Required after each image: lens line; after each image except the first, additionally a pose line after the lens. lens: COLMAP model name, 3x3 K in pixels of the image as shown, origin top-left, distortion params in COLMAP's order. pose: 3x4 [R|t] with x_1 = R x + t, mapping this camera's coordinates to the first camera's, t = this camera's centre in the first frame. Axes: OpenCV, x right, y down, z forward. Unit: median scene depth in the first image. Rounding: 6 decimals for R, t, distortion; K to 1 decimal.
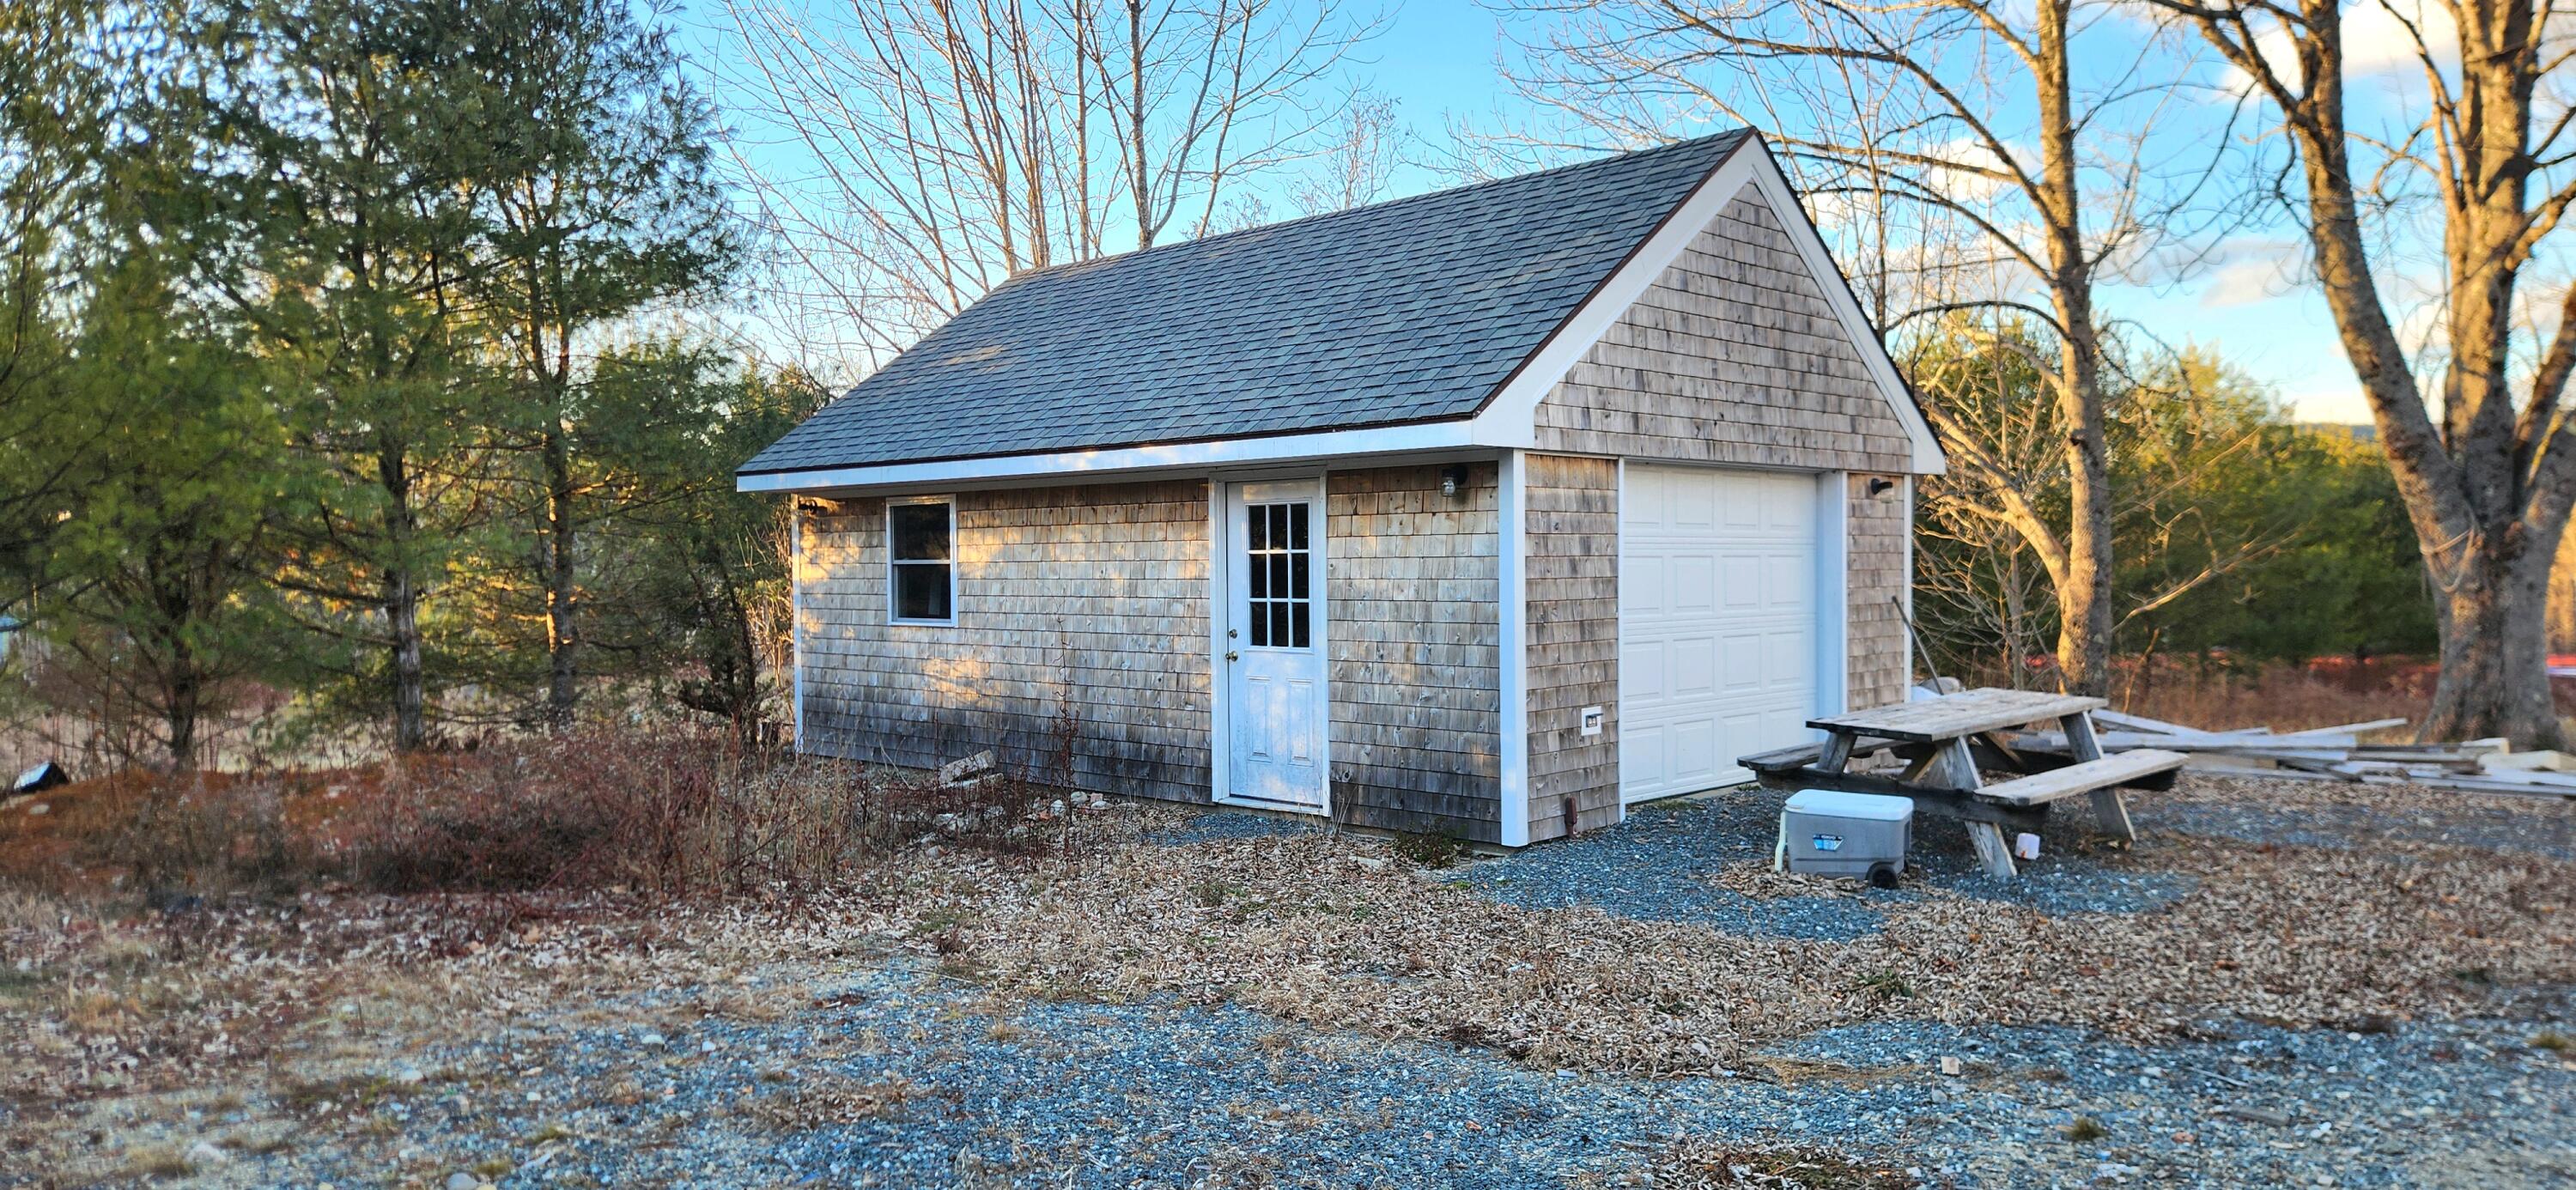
lens RADIAL K [[1708.1, 0, 1286.6], [0, 1708.1, 613.6], [0, 0, 1]] dist [0.065953, -0.065926]
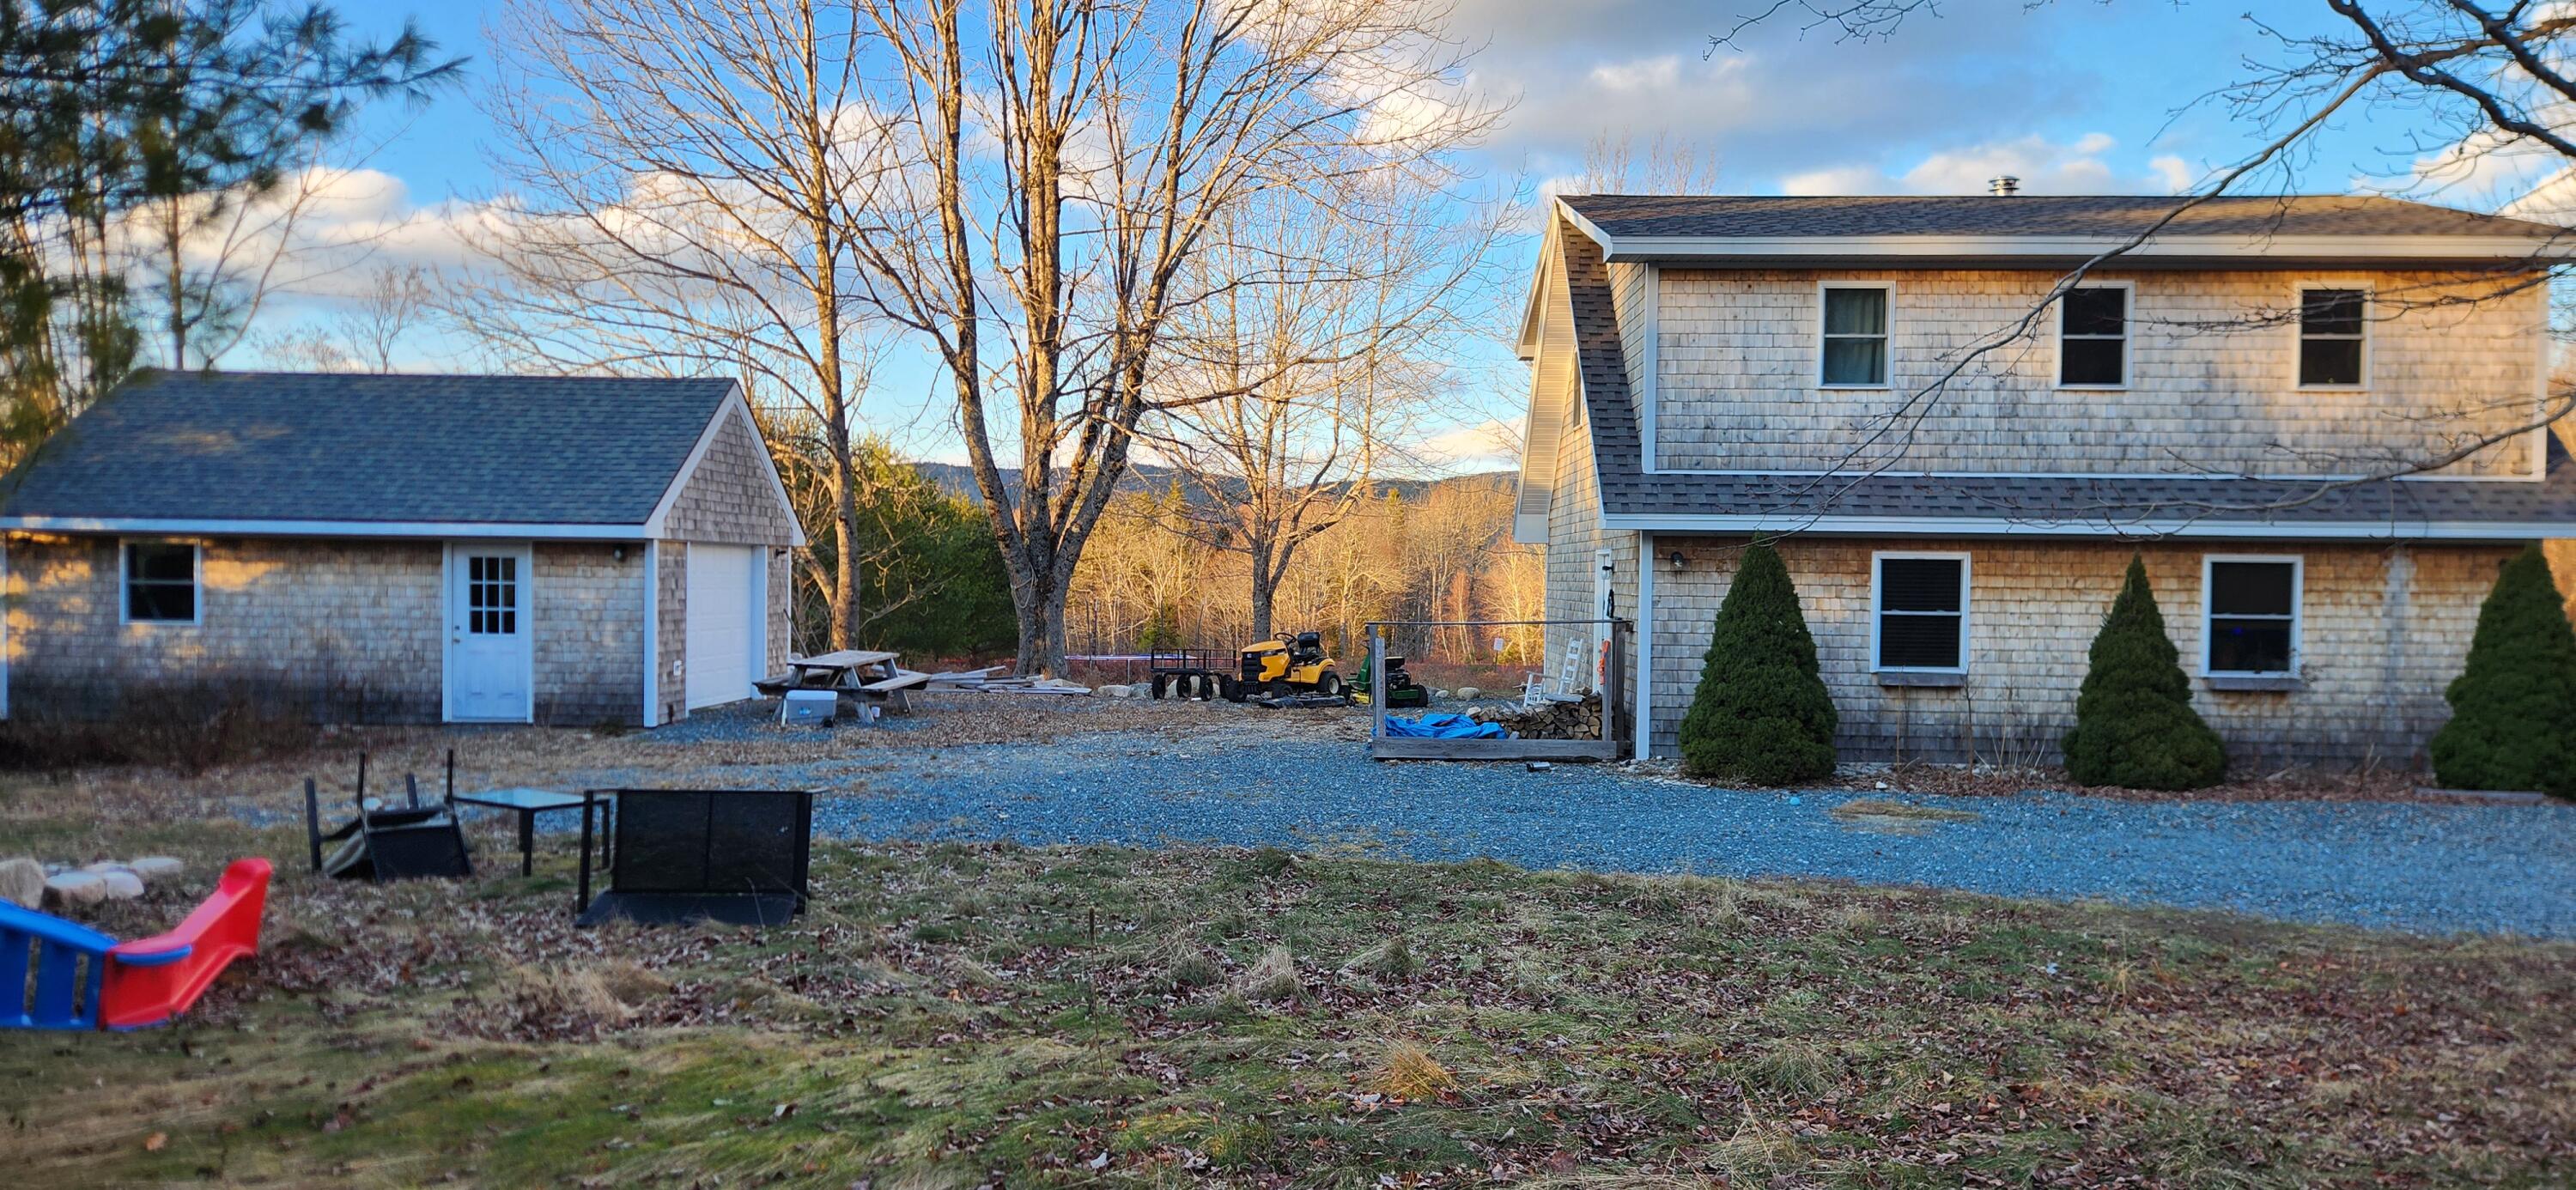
lens RADIAL K [[1708.1, 0, 1286.6], [0, 1708.1, 613.6], [0, 0, 1]] dist [0.065953, -0.065926]
pose [[0.738939, 0.004531, 0.673757, -0.610775], [0.001076, 0.999968, -0.007904, 0.012441], [-0.673772, 0.006566, 0.738910, -0.930074]]
